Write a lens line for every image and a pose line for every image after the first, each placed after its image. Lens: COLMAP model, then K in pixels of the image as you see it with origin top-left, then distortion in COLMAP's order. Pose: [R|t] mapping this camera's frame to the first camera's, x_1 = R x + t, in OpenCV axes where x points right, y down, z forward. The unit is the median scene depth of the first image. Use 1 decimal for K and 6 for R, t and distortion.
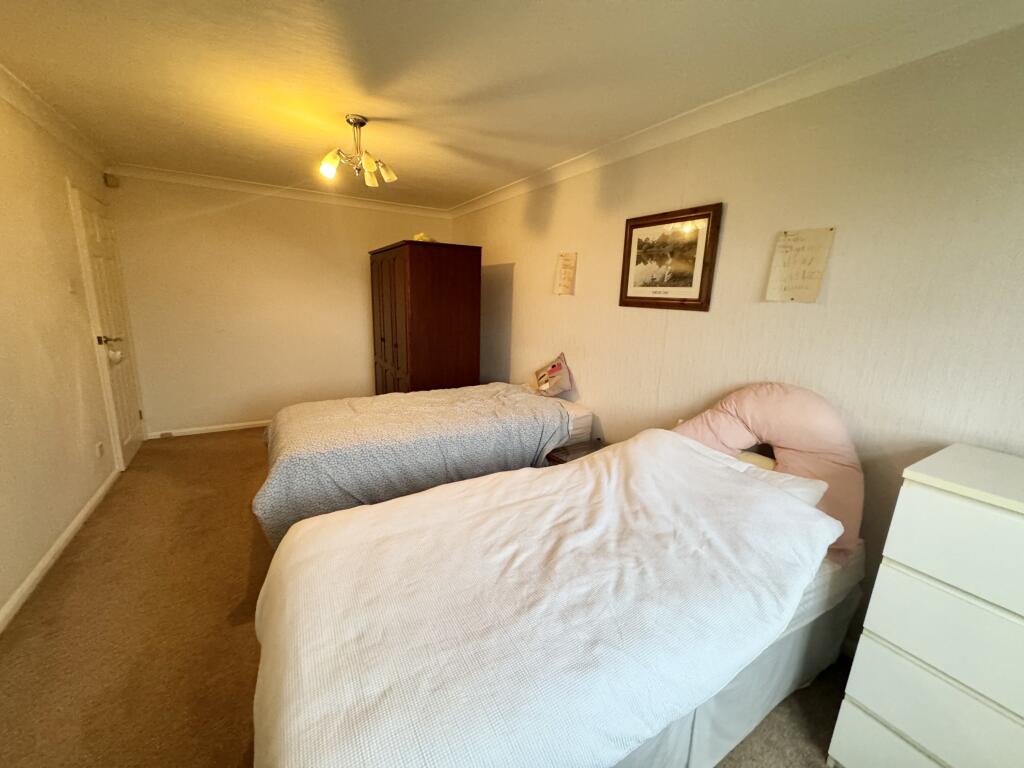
lens RADIAL K [[408.1, 0, 512.2], [0, 408.1, 380.5], [0, 0, 1]] dist [-0.000726, 0.000108]
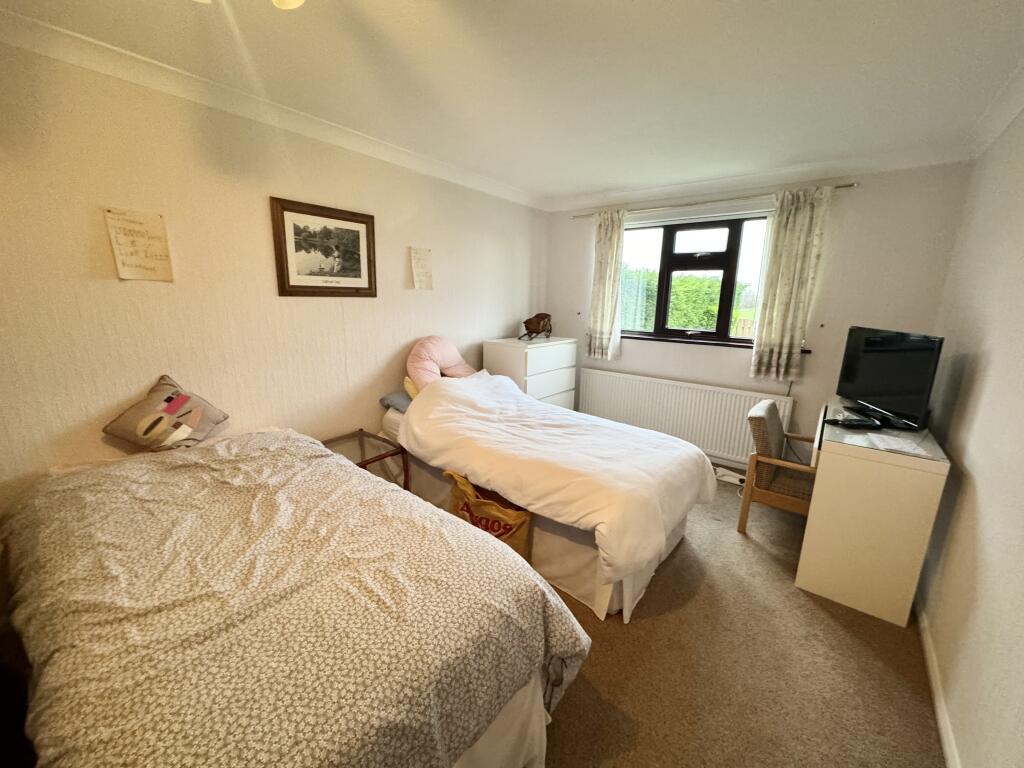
lens RADIAL K [[408.1, 0, 512.0], [0, 408.1, 382.6], [0, 0, 1]] dist [-0.000726, 0.000108]
pose [[-0.344971, -0.243480, 0.906484, -0.838585], [0.158846, 0.936694, 0.312045, -0.224831], [-0.925075, 0.251638, -0.284456, 0.923873]]
